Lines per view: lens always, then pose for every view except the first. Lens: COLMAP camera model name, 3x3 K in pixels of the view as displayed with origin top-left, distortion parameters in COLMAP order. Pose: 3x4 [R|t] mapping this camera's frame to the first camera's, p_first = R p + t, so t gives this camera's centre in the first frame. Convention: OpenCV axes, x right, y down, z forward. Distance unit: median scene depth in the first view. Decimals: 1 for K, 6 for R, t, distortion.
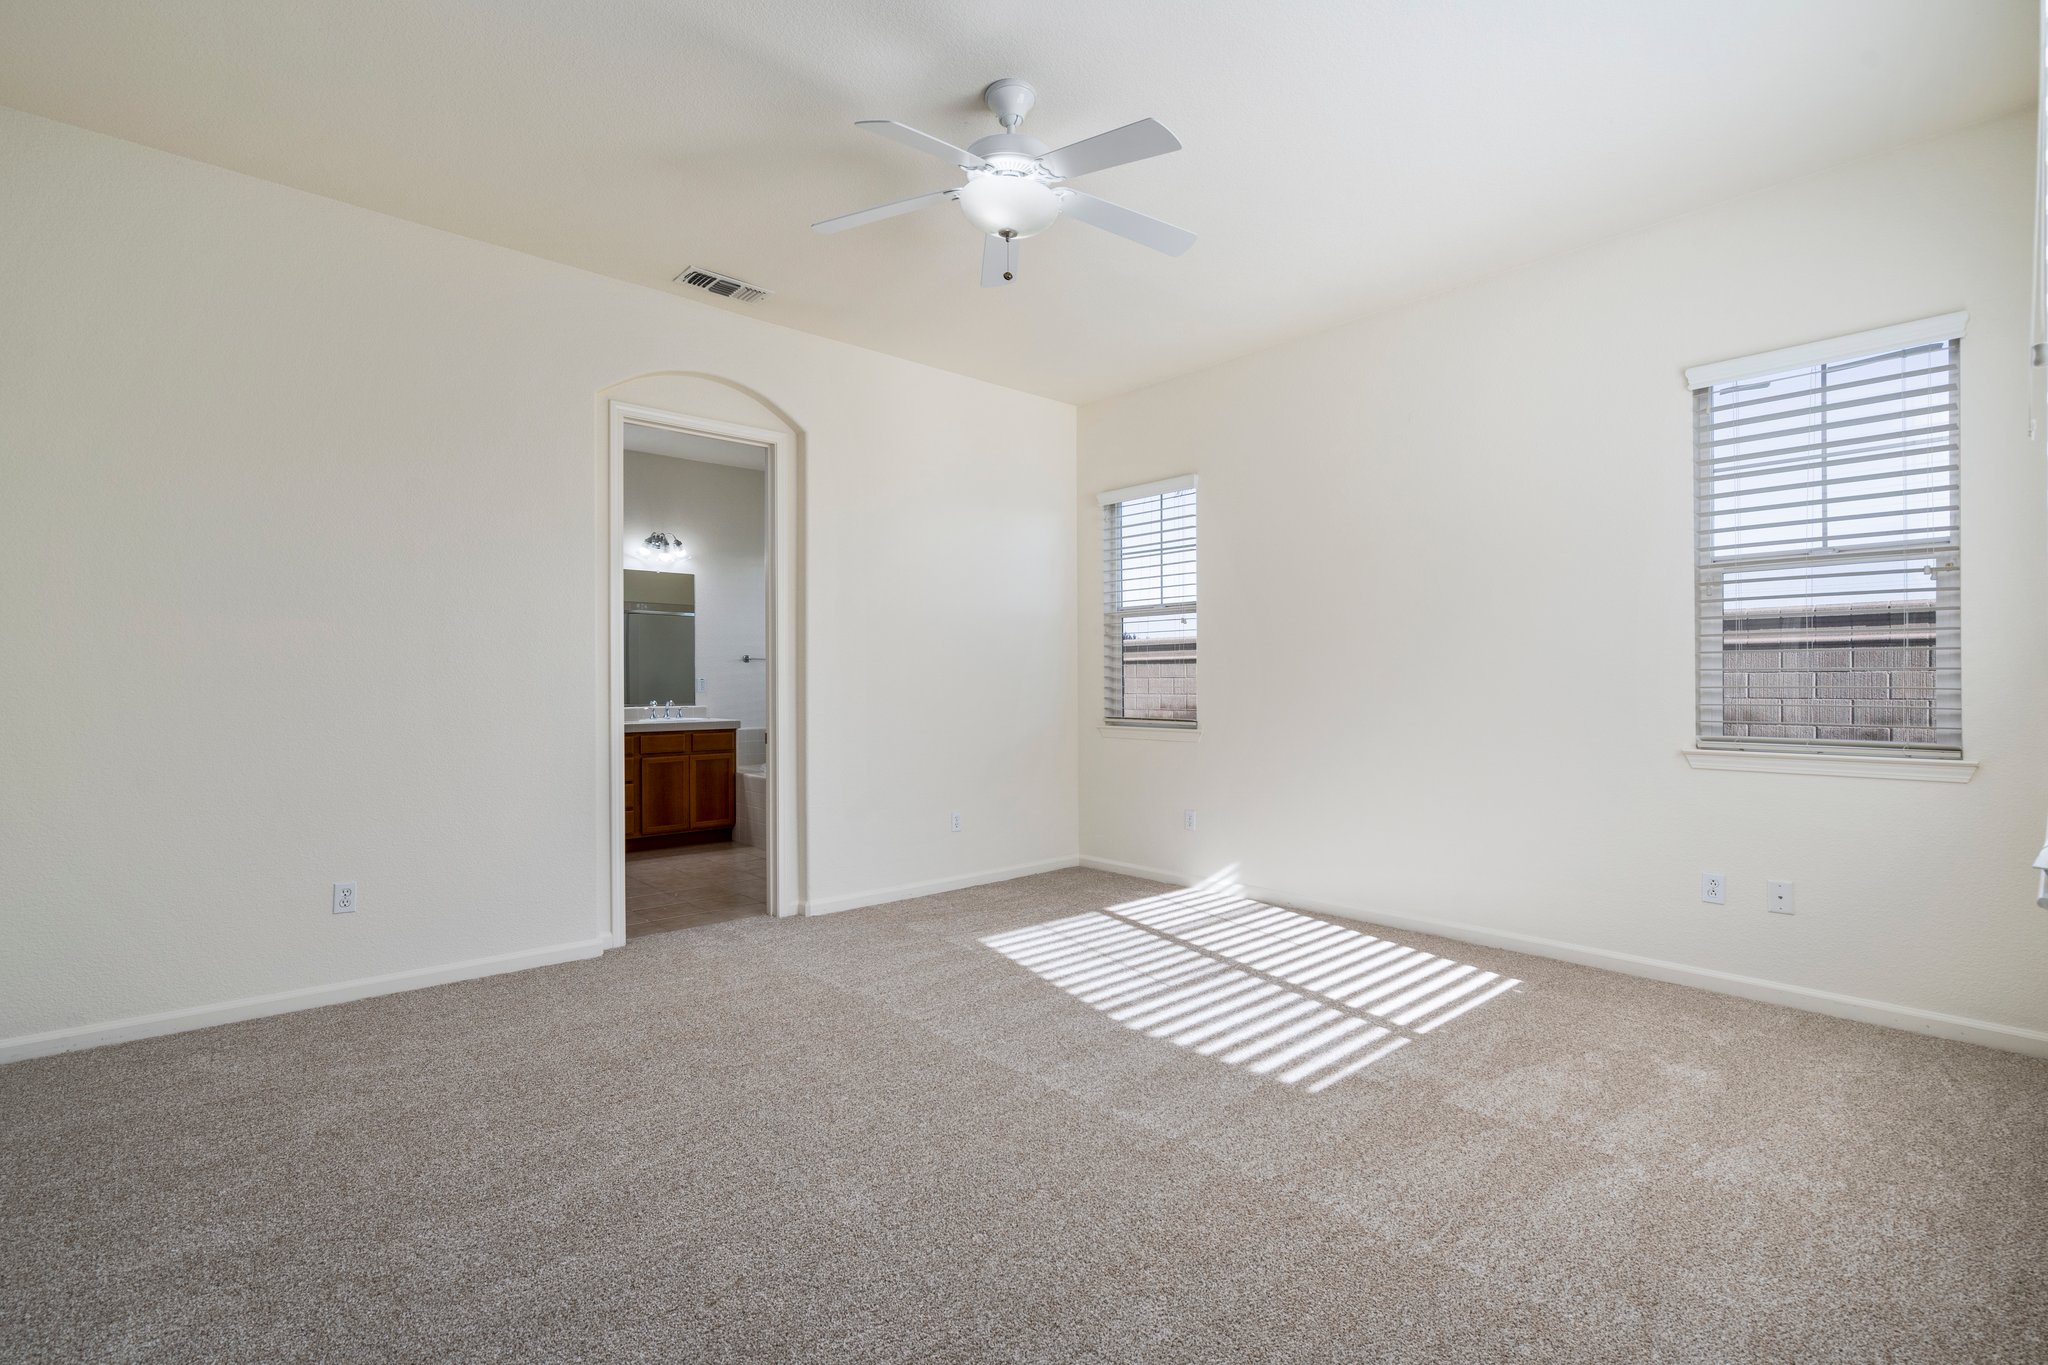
lens RADIAL K [[935.3, 0, 1023.3], [0, 935.3, 683.1], [0, 0, 1]] dist [-0.003993, -0.000574]
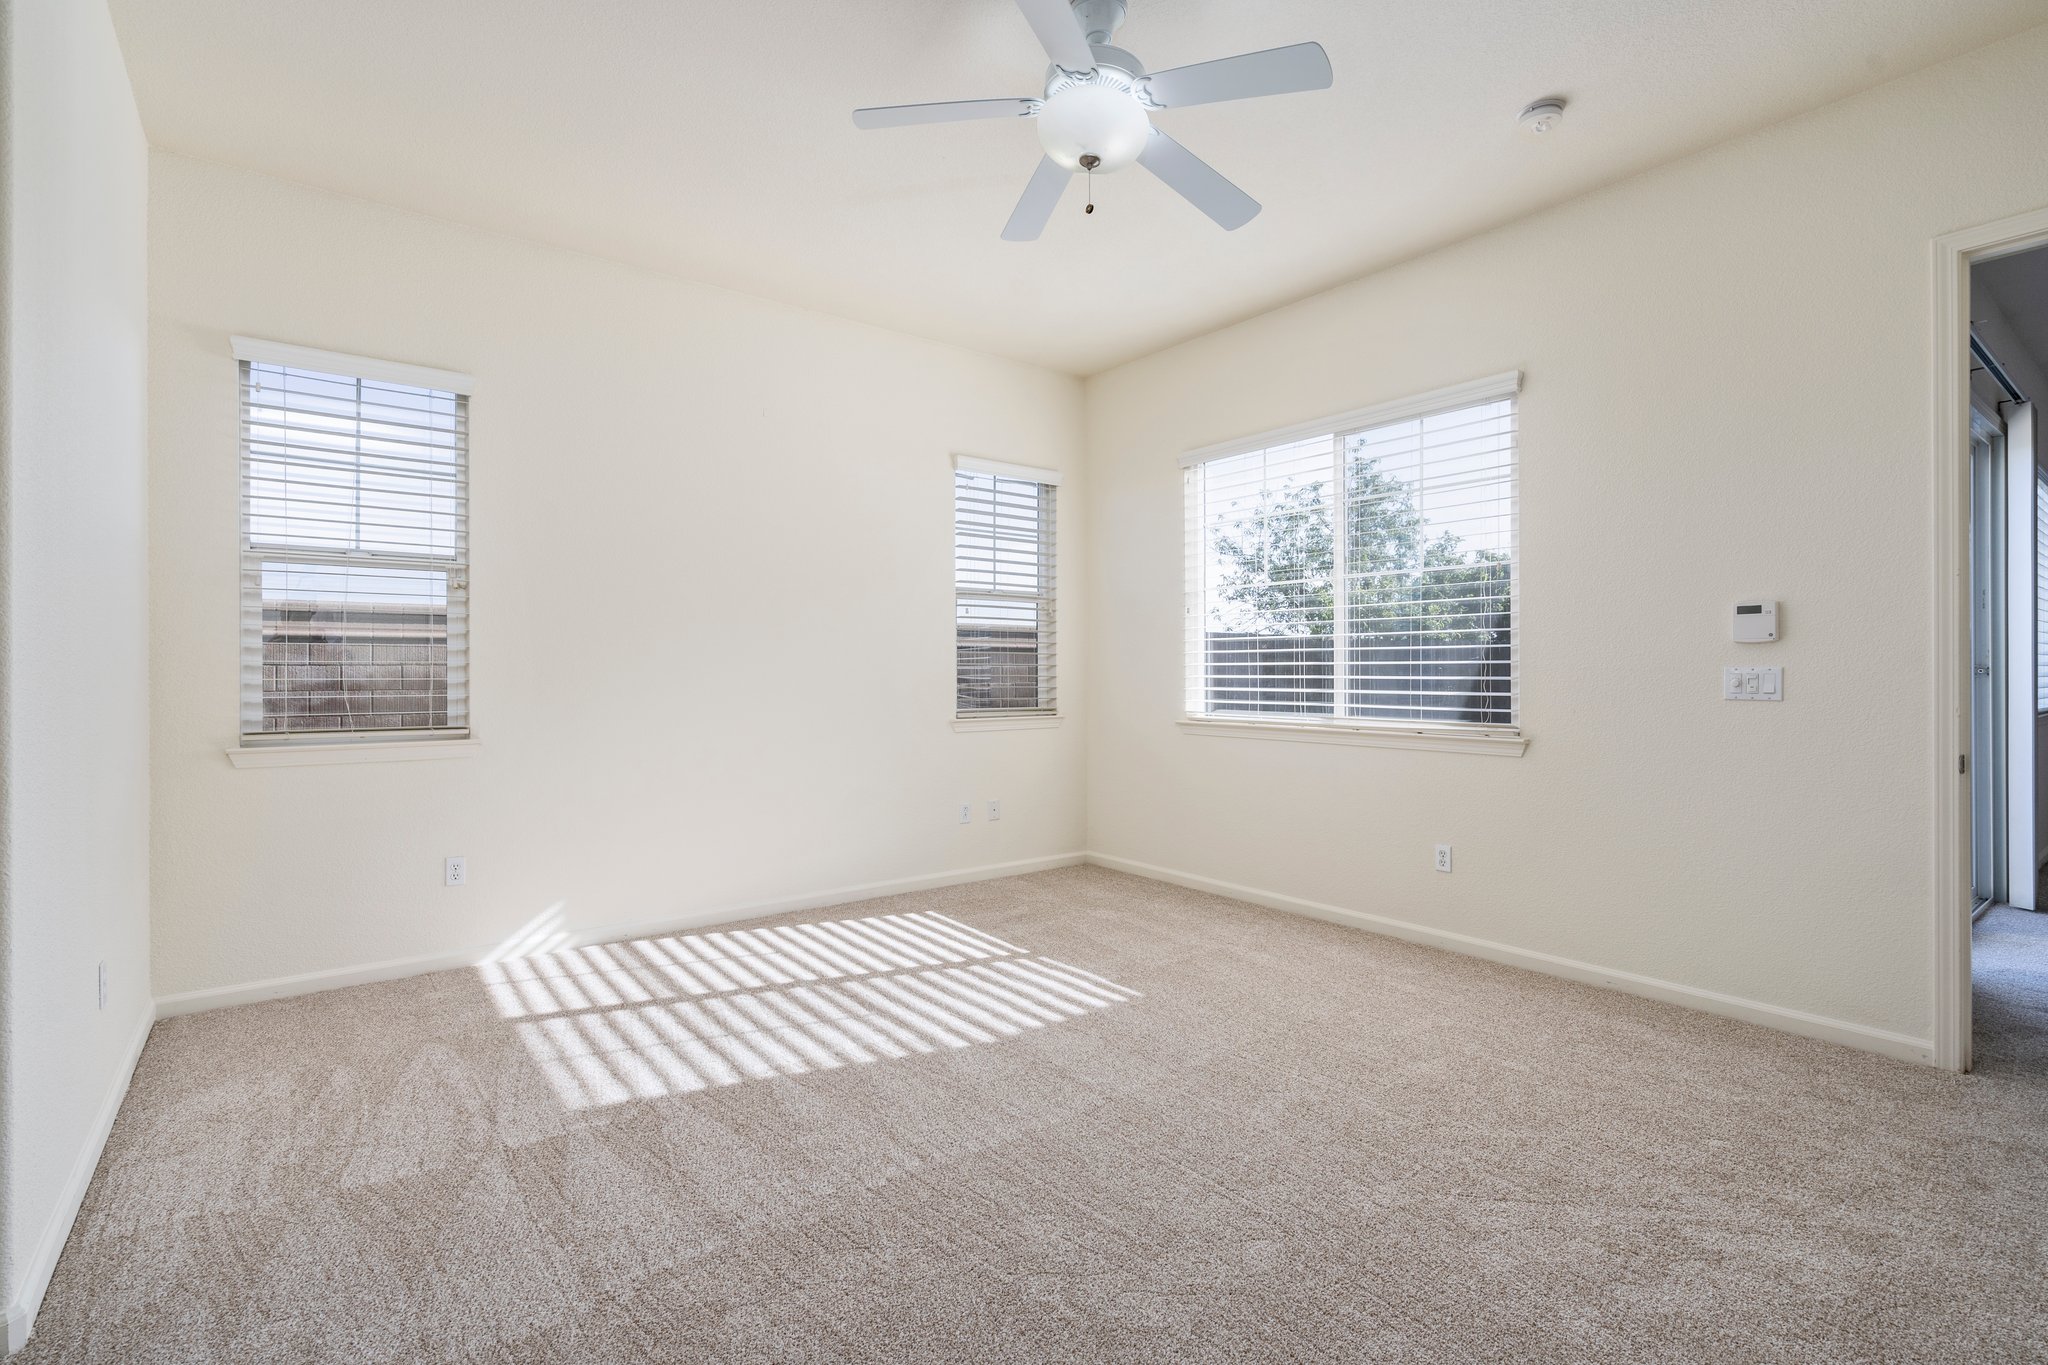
lens RADIAL K [[935.3, 0, 1011.6], [0, 935.3, 668.1], [0, 0, 1]] dist [-0.003993, -0.000574]
pose [[0.082350, 0.007096, 0.996578, -0.707243], [0.001348, 0.999973, -0.007231, 0.002916], [-0.996603, 0.001939, 0.082339, 0.785843]]
